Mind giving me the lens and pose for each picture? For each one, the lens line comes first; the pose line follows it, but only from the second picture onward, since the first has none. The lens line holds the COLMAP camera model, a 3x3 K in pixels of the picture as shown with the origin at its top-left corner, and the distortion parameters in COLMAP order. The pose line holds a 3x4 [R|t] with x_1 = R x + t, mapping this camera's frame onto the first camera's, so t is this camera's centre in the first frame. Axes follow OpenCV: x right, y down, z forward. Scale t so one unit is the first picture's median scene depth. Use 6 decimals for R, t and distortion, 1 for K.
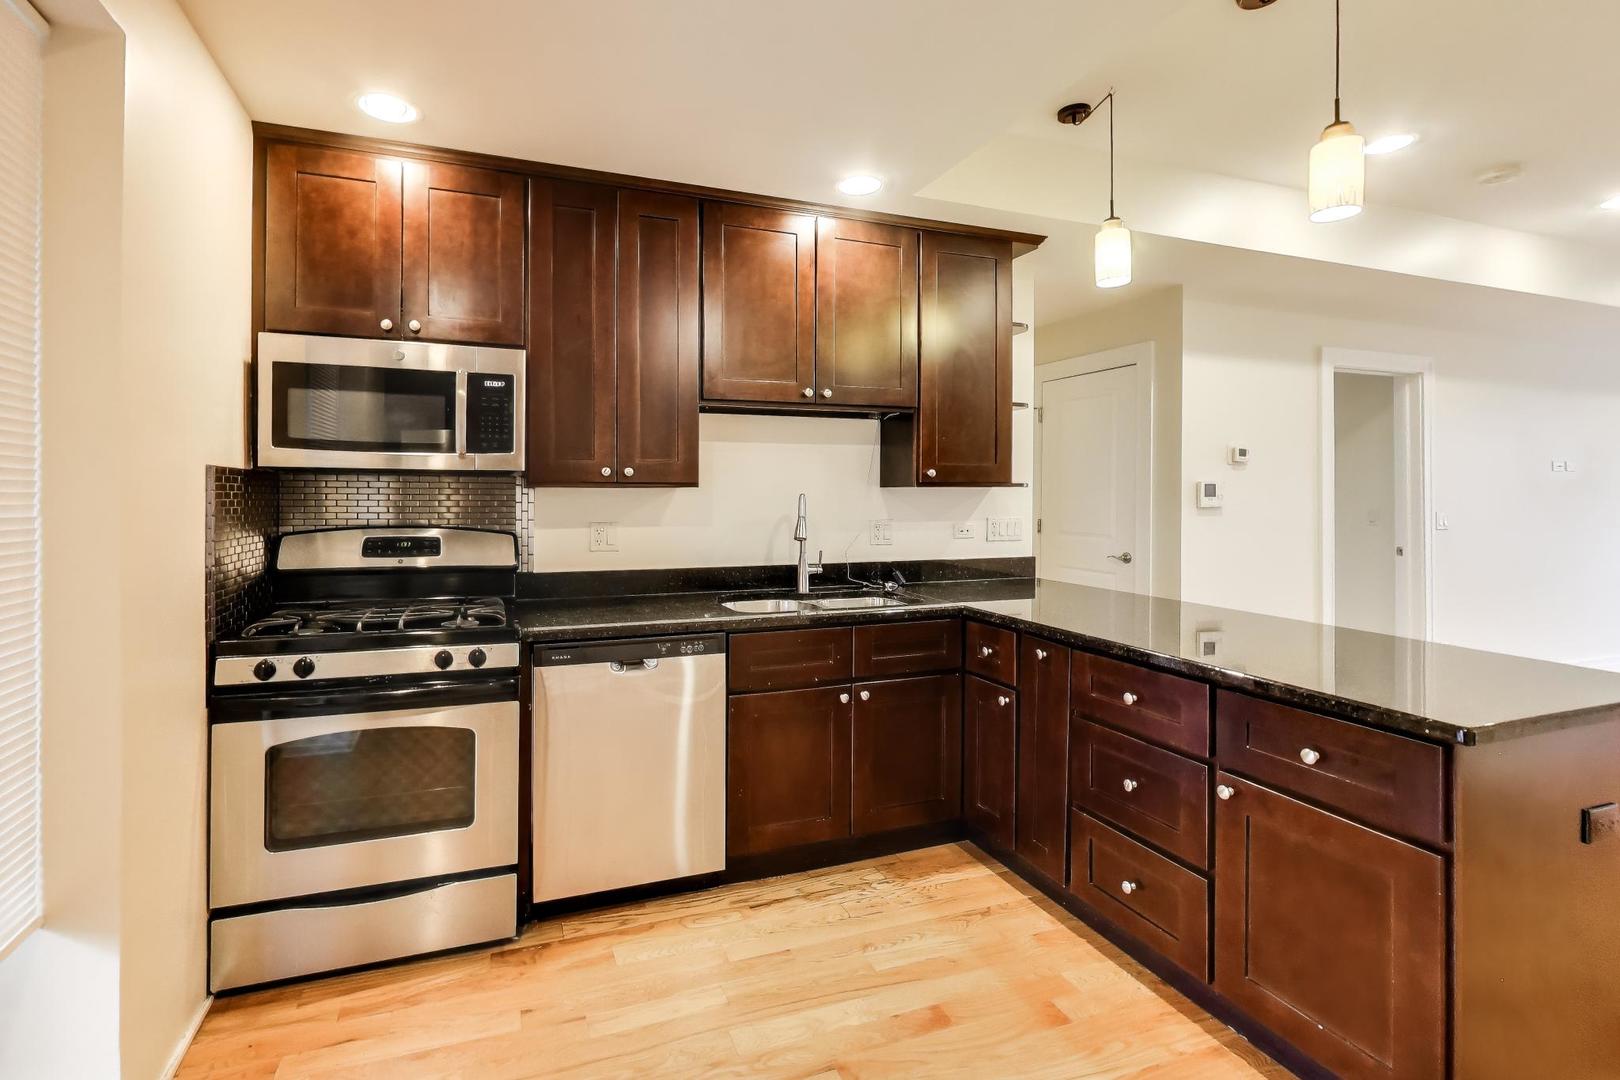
lens RADIAL K [[753.8, 0, 832.5], [0, 753.8, 501.8], [0, 0, 1]] dist [-0.001526, 0.000003]
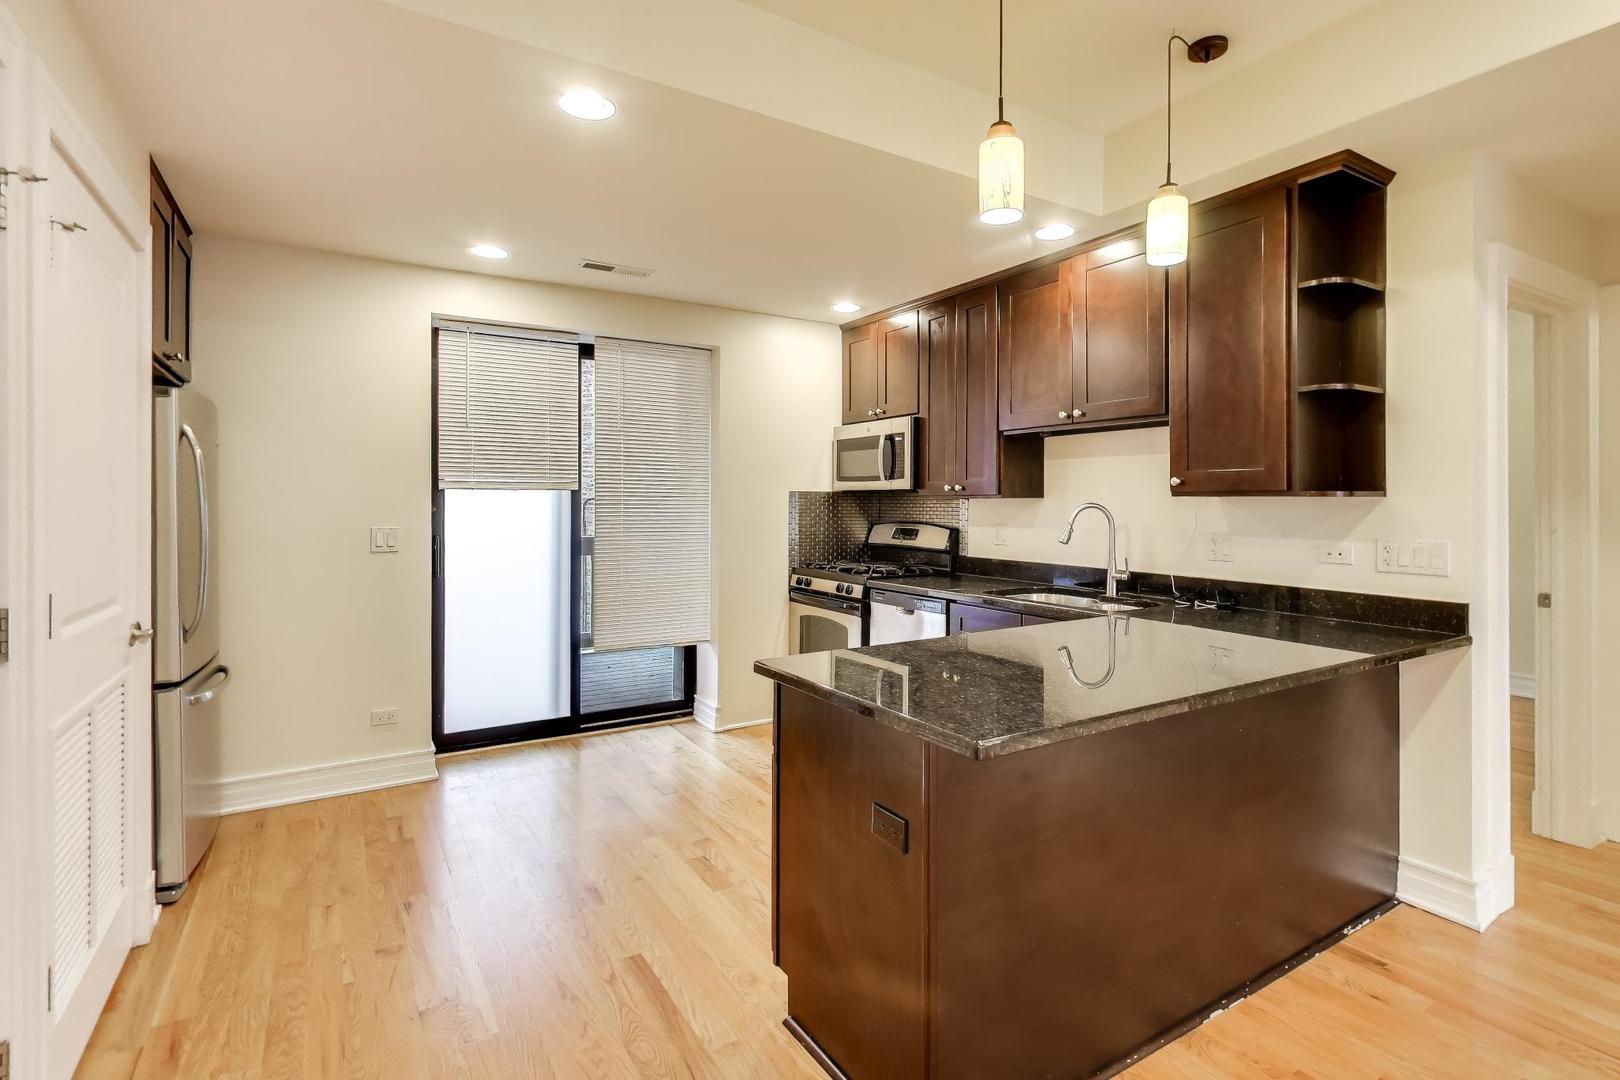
lens RADIAL K [[753.8, 0, 802.8], [0, 753.8, 495.5], [0, 0, 1]] dist [-0.001526, 0.000003]
pose [[0.188514, -0.007323, -0.982043, 0.950768], [-0.013808, 0.999854, -0.010107, -0.005723], [0.981973, 0.015465, 0.188386, 0.373858]]
